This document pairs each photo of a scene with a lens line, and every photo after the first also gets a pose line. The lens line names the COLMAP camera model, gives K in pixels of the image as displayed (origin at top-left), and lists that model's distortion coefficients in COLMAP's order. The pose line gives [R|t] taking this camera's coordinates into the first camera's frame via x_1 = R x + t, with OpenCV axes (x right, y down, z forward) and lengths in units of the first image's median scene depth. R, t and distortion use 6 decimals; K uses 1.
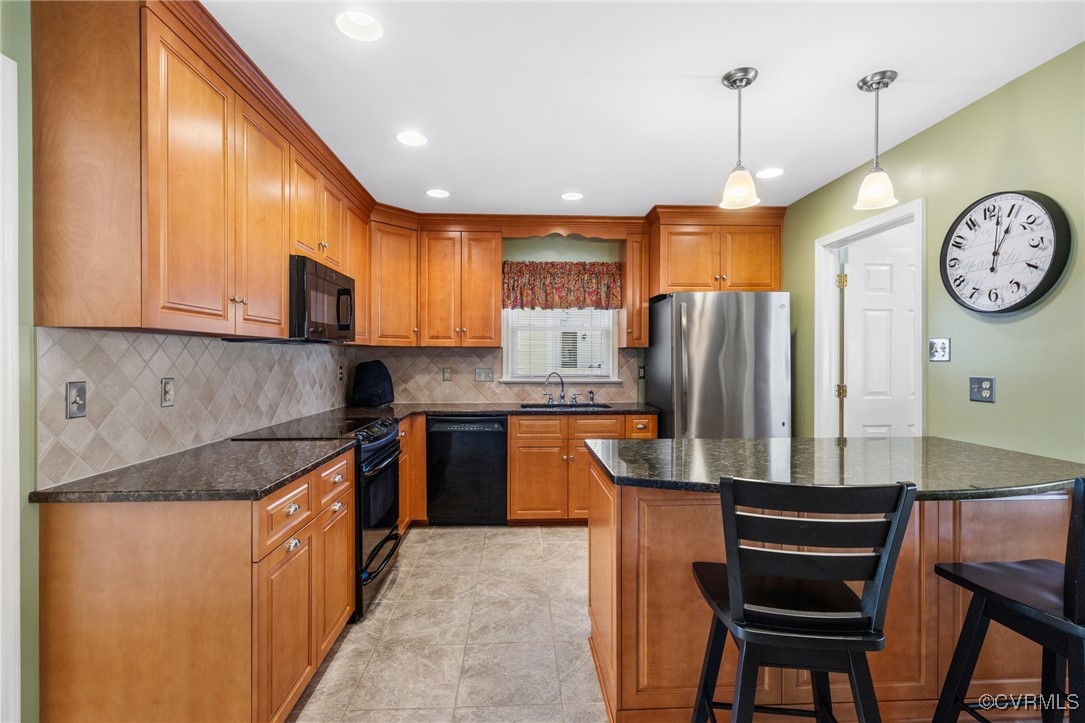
lens RADIAL K [[497.7, 0, 536.5], [0, 497.7, 358.2], [0, 0, 1]] dist [-0.003345, -0.000338]
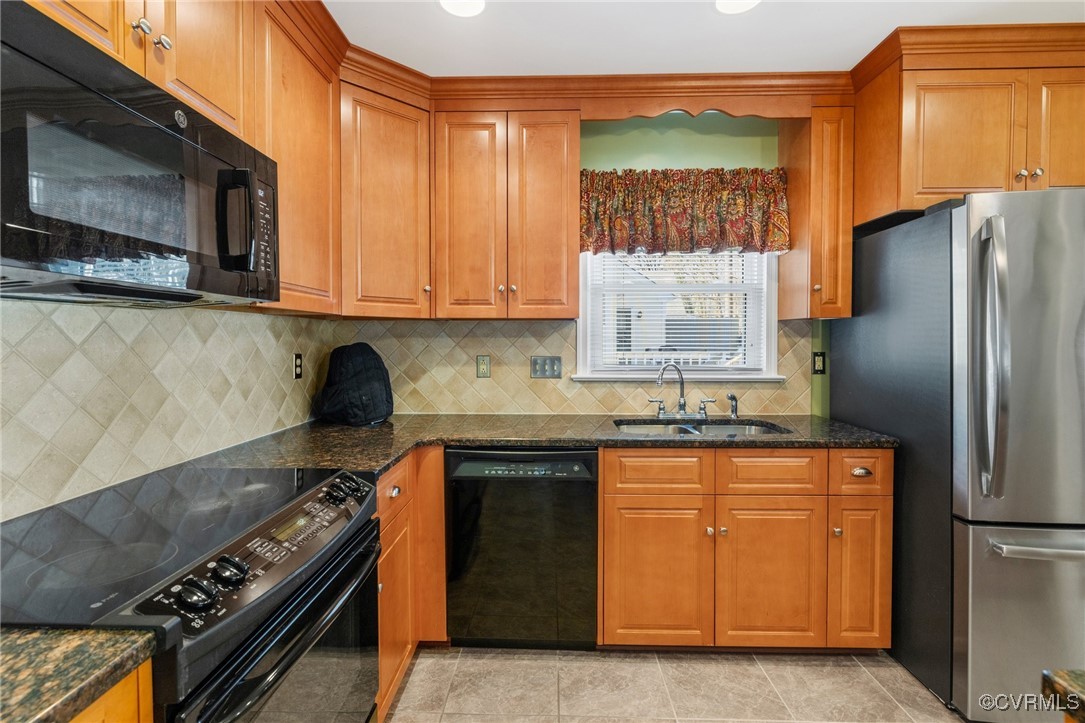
lens RADIAL K [[497.7, 0, 531.4], [0, 497.7, 348.9], [0, 0, 1]] dist [-0.003345, -0.000338]
pose [[0.996536, -0.001295, -0.083155, -0.088079], [0.002752, 0.999845, 0.017407, 0.001877], [0.083120, -0.017575, 0.996385, 0.496739]]
